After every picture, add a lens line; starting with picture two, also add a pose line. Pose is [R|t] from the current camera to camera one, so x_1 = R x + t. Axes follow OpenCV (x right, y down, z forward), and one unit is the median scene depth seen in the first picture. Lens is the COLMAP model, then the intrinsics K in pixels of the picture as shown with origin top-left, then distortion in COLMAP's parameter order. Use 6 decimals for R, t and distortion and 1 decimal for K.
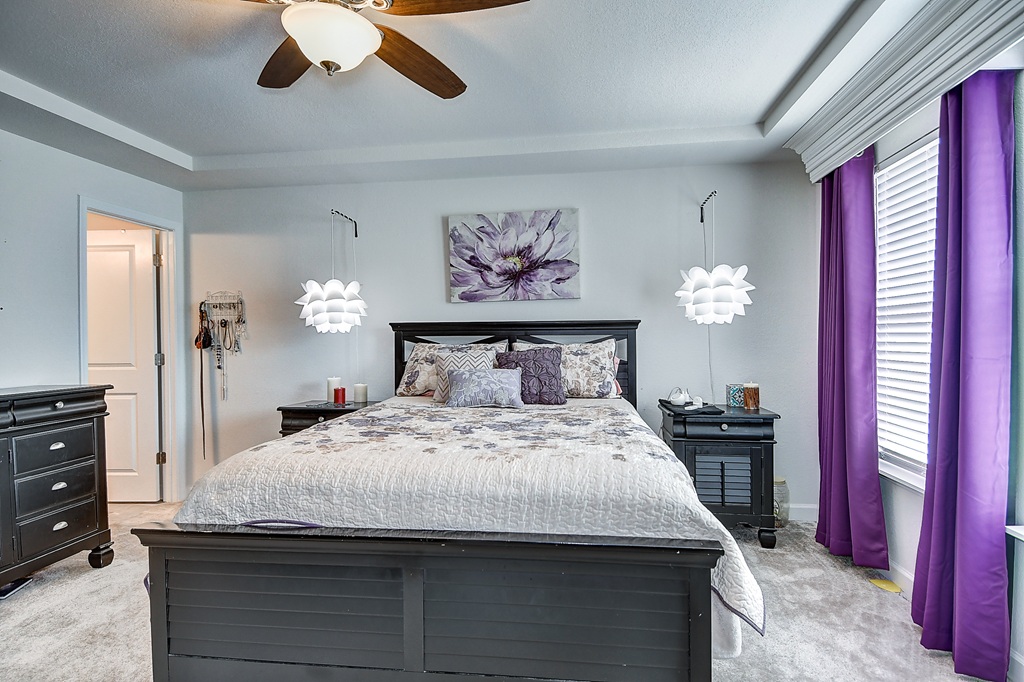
lens RADIAL K [[531.8, 0, 522.6], [0, 531.8, 346.7], [0, 0, 1]] dist [0.042883, -0.046826]
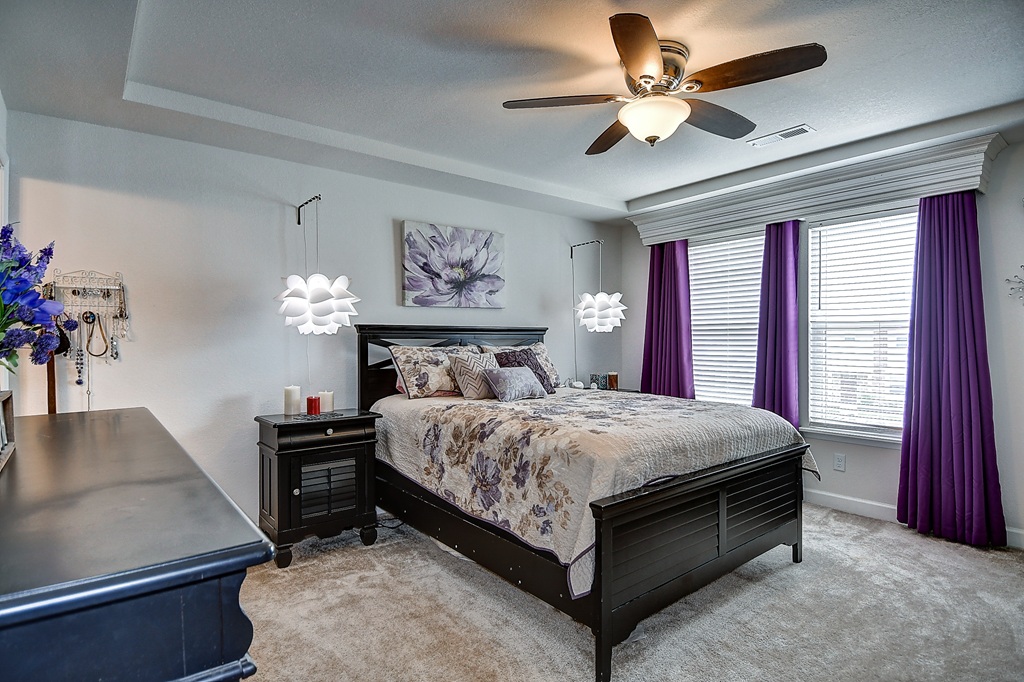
lens RADIAL K [[531.8, 0, 519.0], [0, 531.8, 338.2], [0, 0, 1]] dist [0.042883, -0.046826]
pose [[0.693057, 0.010505, 0.720806, -0.717927], [0.011197, 0.999616, -0.025333, 0.006454], [-0.720796, 0.025628, 0.692674, 0.147589]]
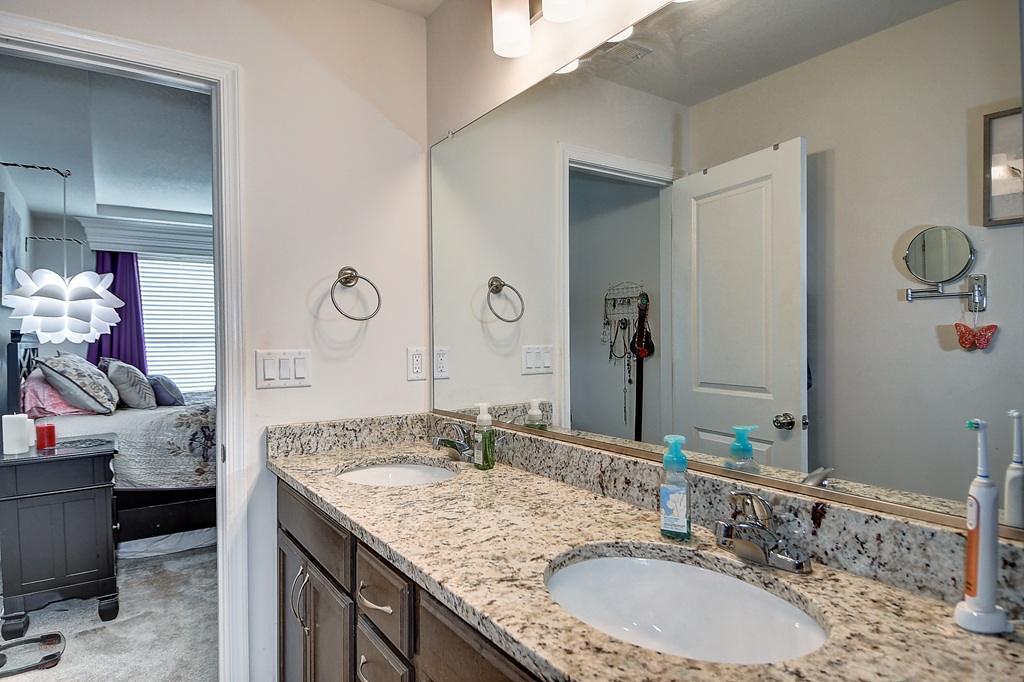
lens RADIAL K [[588.6, 0, 505.6], [0, 588.6, 334.4], [0, 0, 1]] dist [0.008257, -0.001378]
pose [[-0.671351, 0.021477, 0.740828, -1.243799], [0.030882, 0.999523, -0.000991, -0.018178], [-0.740496, 0.022214, -0.671694, 1.037941]]
